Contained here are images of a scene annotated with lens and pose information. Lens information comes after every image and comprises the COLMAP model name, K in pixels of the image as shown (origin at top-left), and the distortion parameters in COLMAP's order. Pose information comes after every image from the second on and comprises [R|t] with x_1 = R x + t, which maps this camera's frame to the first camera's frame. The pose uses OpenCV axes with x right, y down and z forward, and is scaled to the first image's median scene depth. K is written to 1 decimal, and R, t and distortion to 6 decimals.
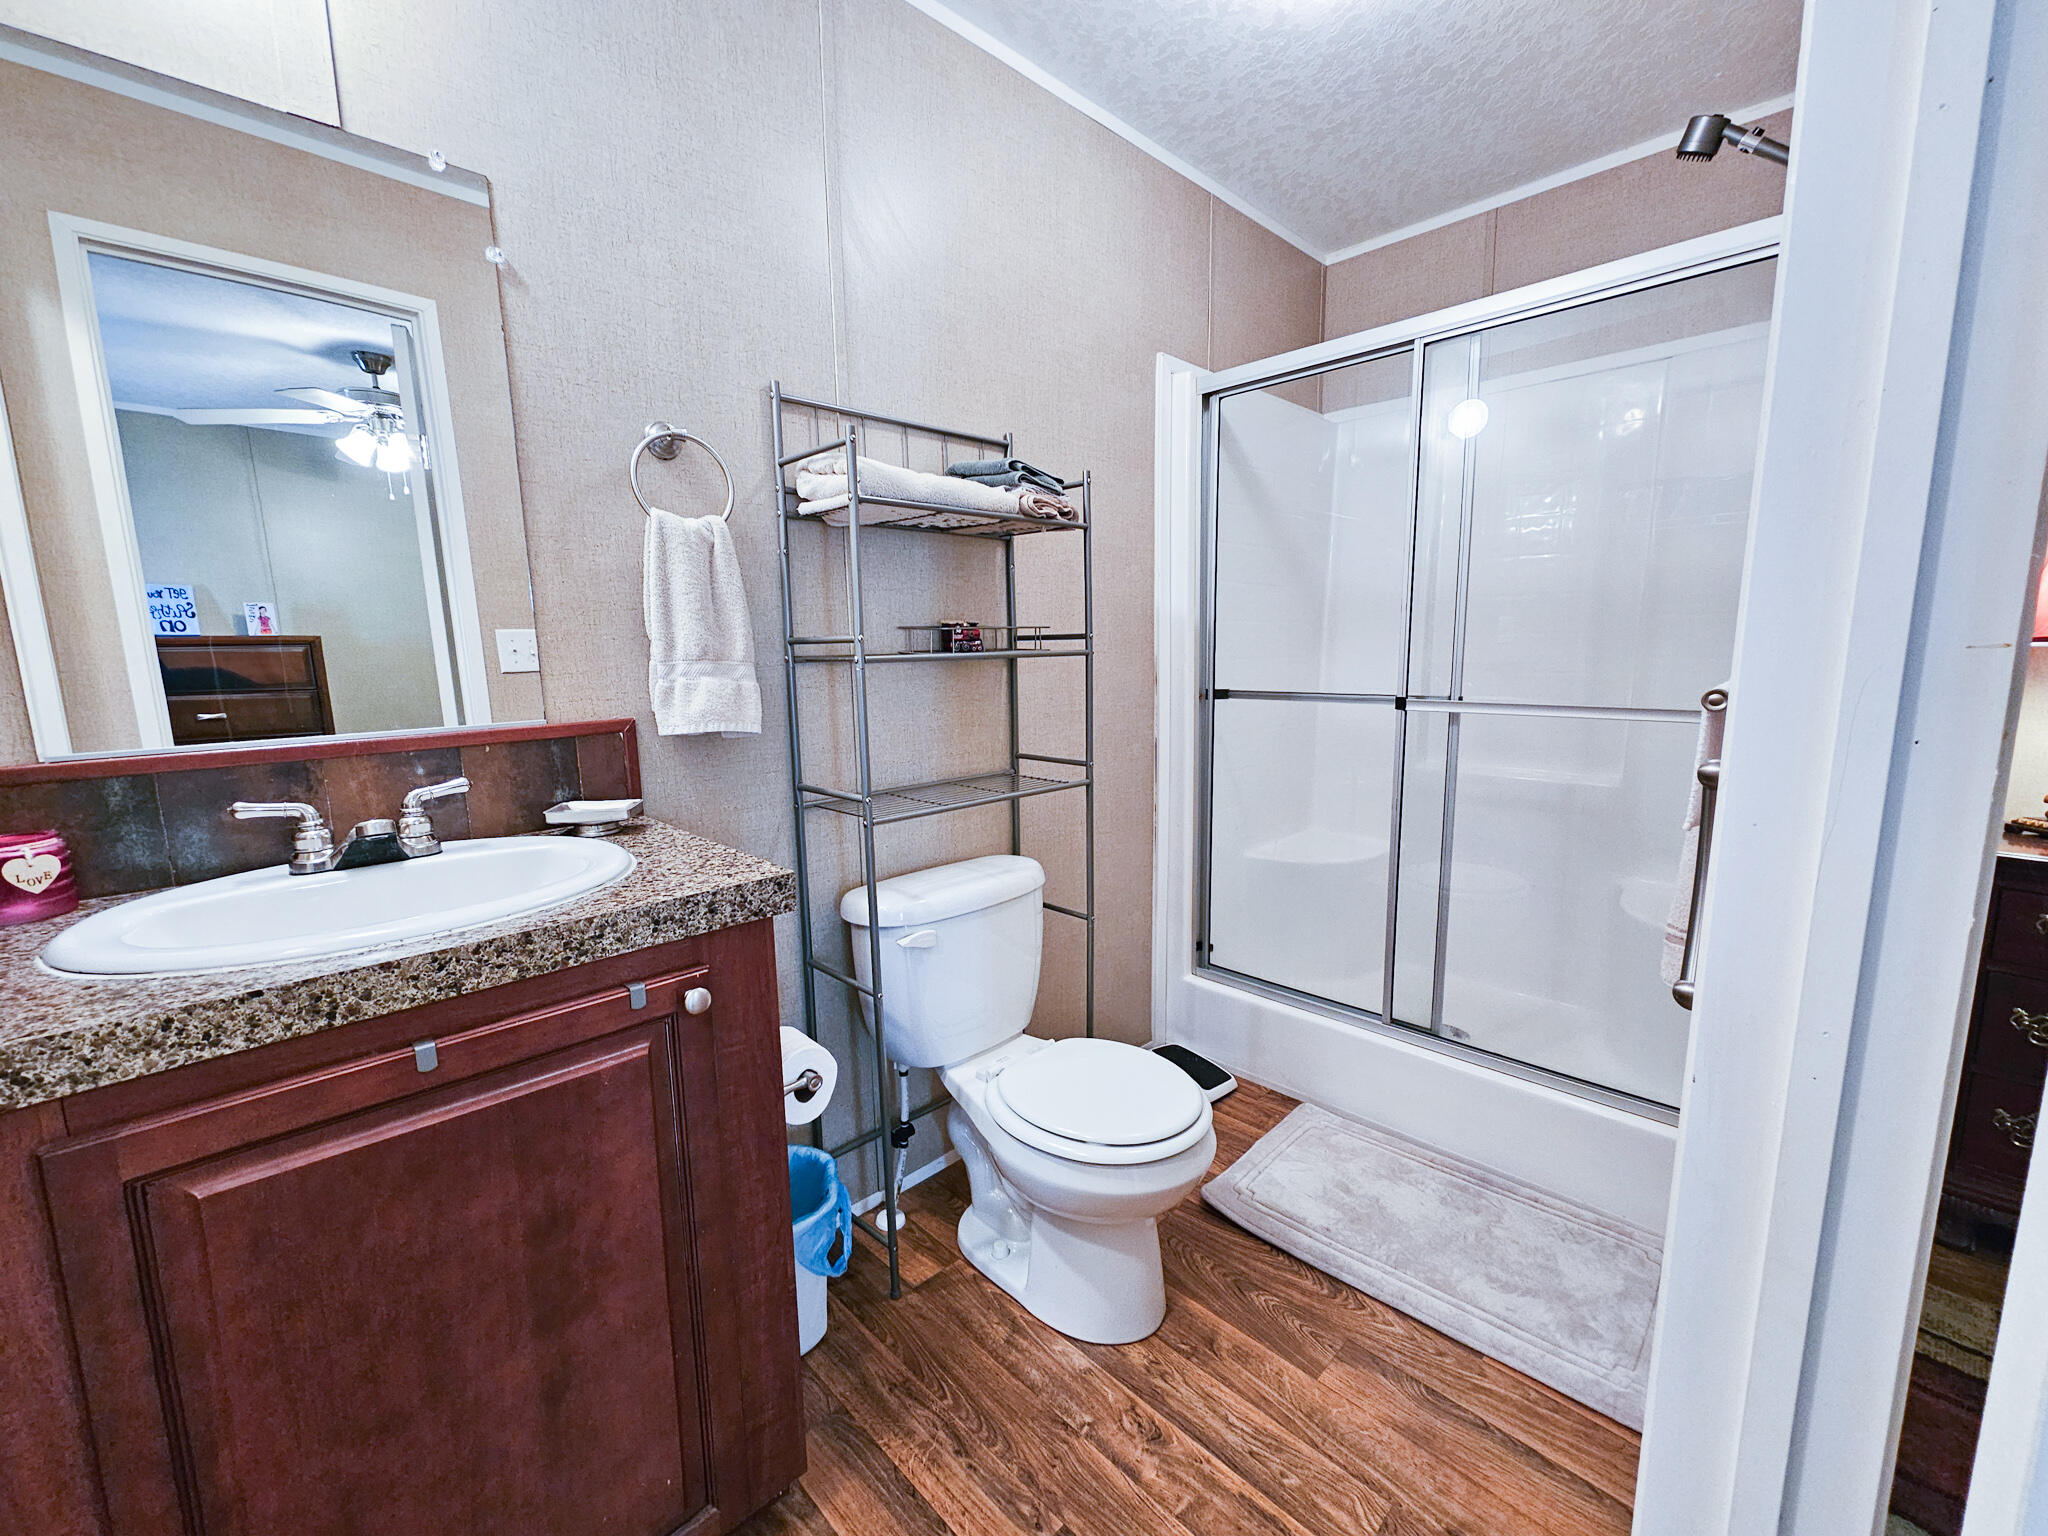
lens RADIAL K [[845.4, 0, 1010.8], [0, 845.4, 757.0], [0, 0, 1]] dist [-0.004344, 0.000745]
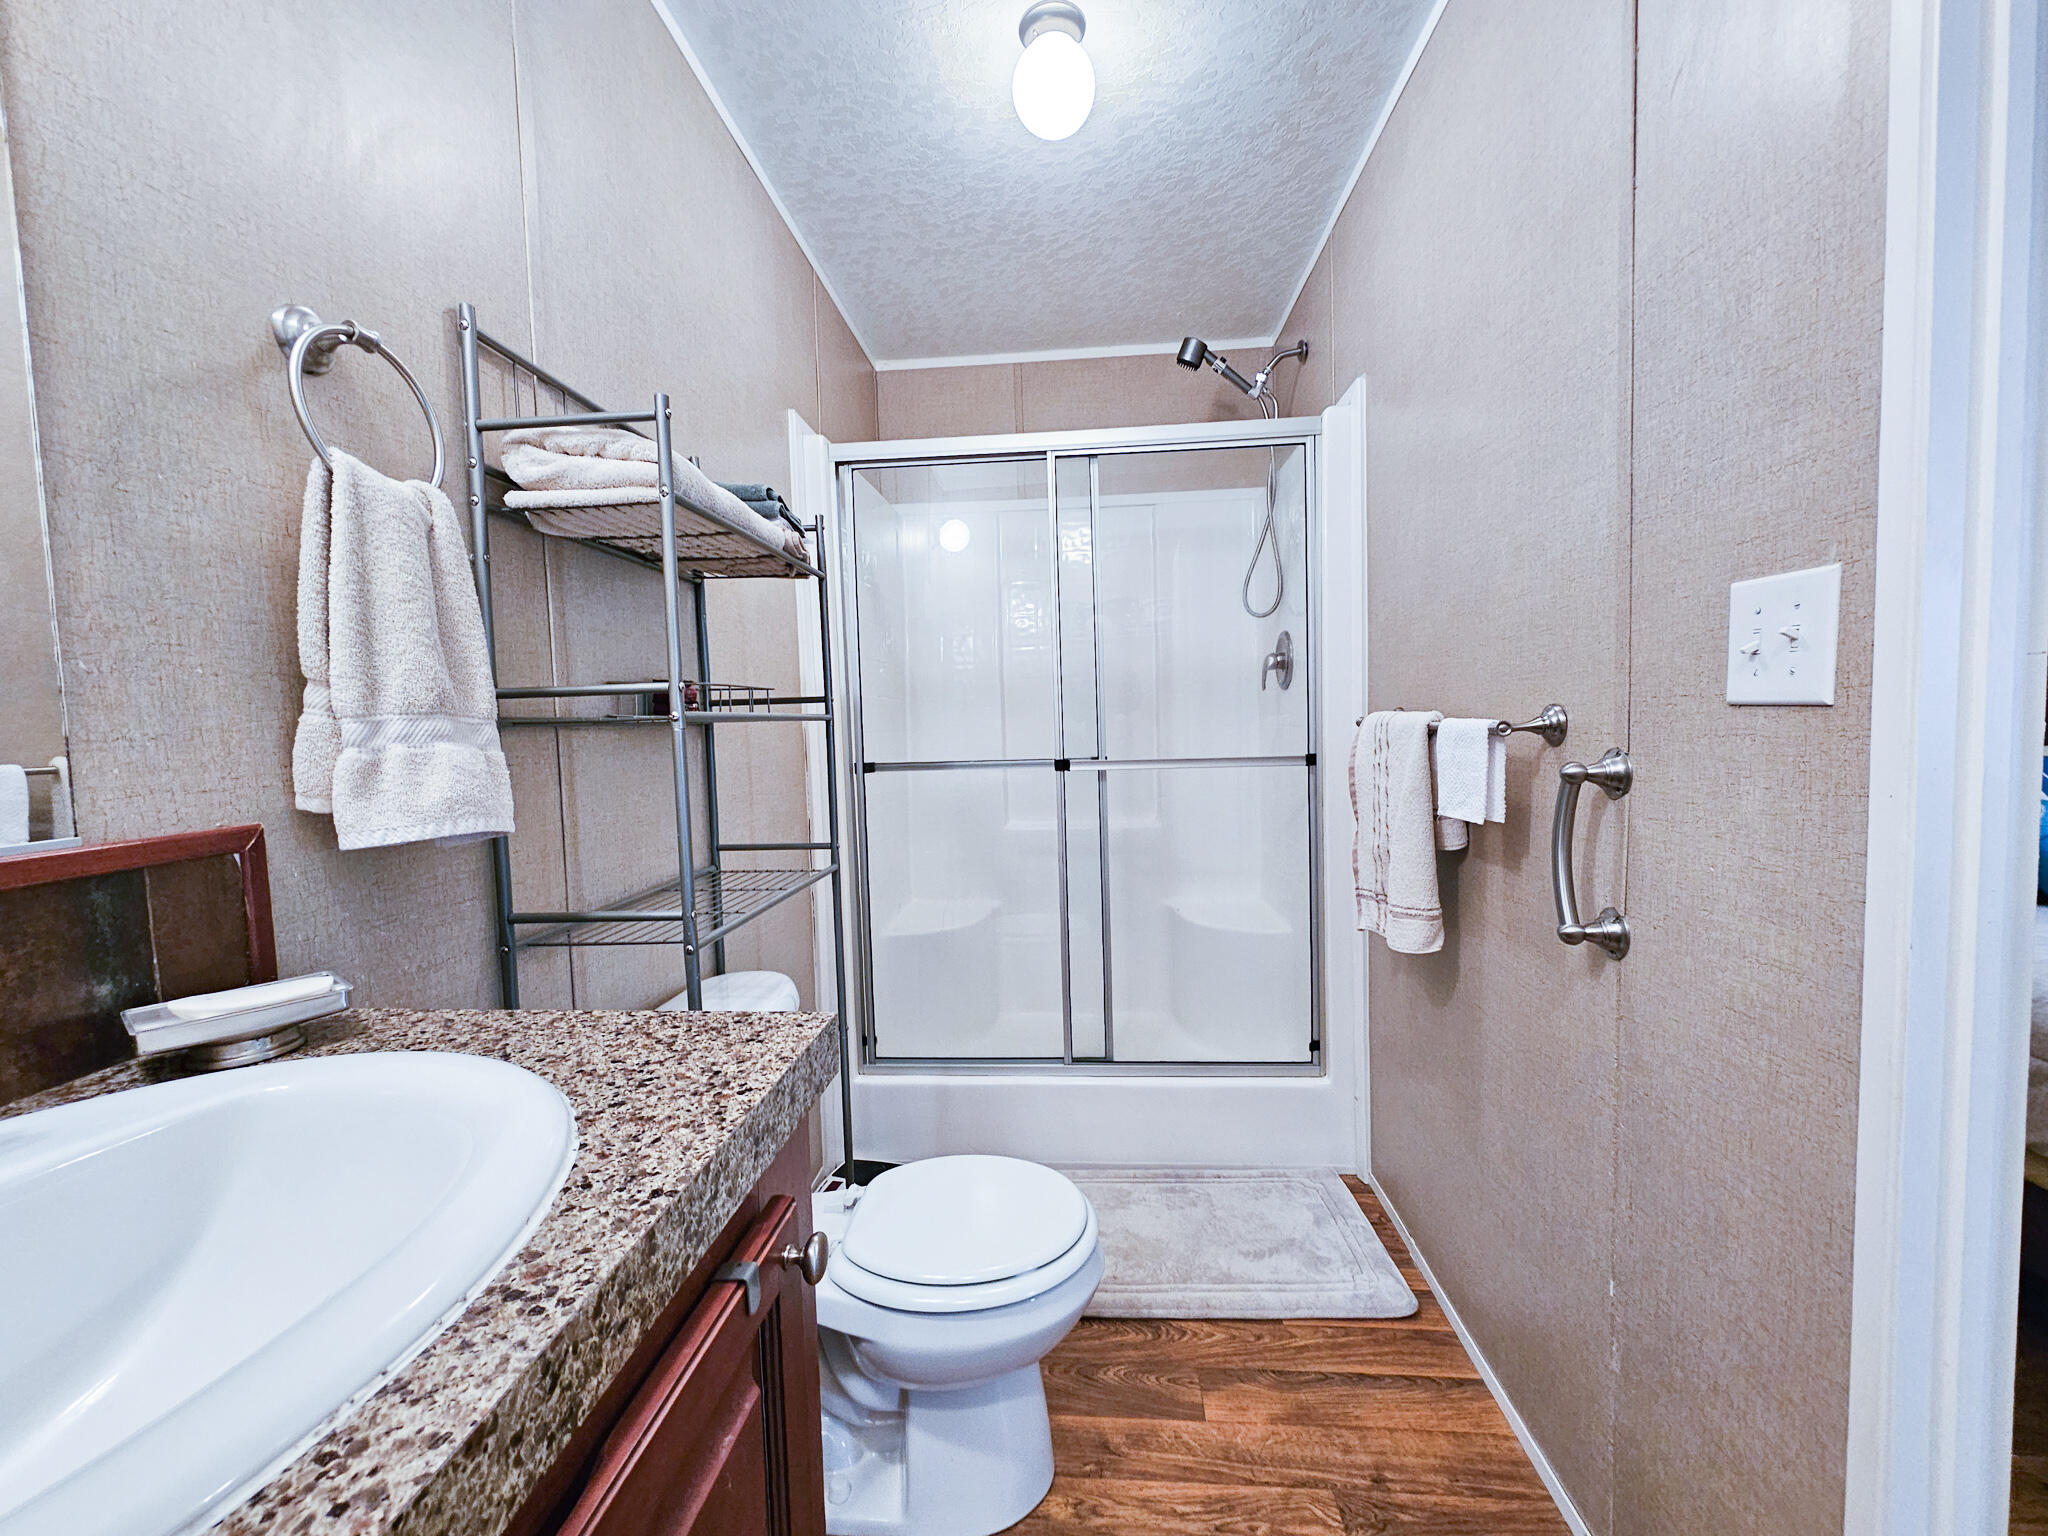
lens RADIAL K [[845.4, 0, 1008.3], [0, 845.4, 757.3], [0, 0, 1]] dist [-0.004344, 0.000745]
pose [[0.750332, -0.030056, 0.660377, -0.440395], [0.103102, 0.992062, -0.071994, -0.001132], [-0.652971, 0.122106, 0.747475, 0.291241]]
